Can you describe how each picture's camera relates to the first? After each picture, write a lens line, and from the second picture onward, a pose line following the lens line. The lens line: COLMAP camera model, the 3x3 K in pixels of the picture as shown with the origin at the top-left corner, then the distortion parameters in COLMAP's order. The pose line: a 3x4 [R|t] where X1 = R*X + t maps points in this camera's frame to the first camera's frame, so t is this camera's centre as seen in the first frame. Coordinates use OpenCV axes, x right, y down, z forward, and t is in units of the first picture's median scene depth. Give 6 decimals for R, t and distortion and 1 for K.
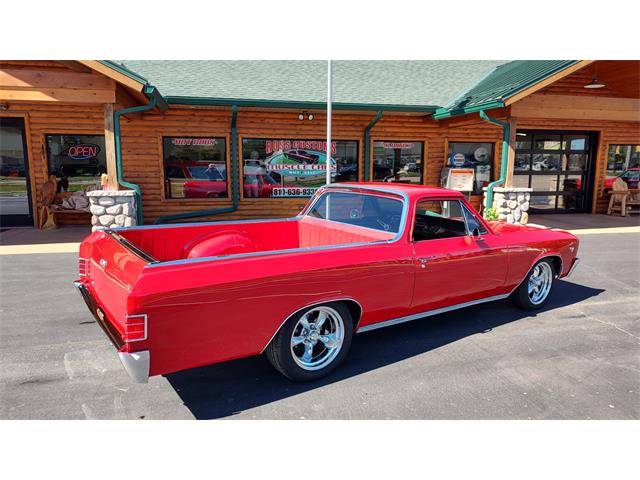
lens RADIAL K [[459.0, 0, 321.0], [0, 459.0, 241.7], [0, 0, 1]] dist [0.008482, -0.009992]
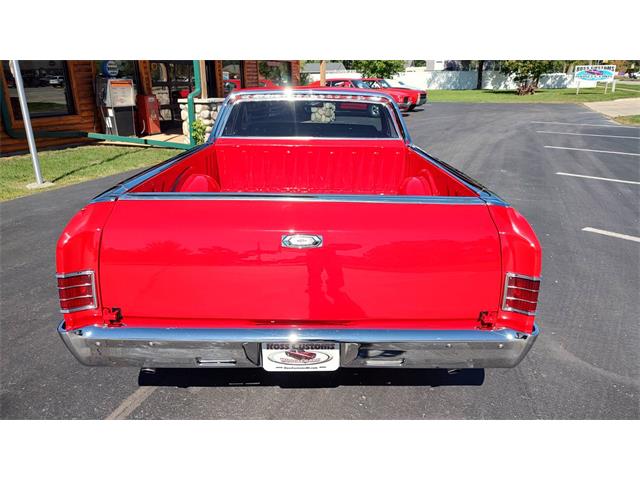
lens RADIAL K [[456.9, 0, 321.9], [0, 456.9, 240.1], [0, 0, 1]] dist [0.005487, 0.000042]
pose [[0.564251, -0.276501, 0.777925, -0.254970], [0.140249, 0.960657, 0.239724, -0.023905], [-0.813604, -0.026161, 0.580831, 0.206467]]
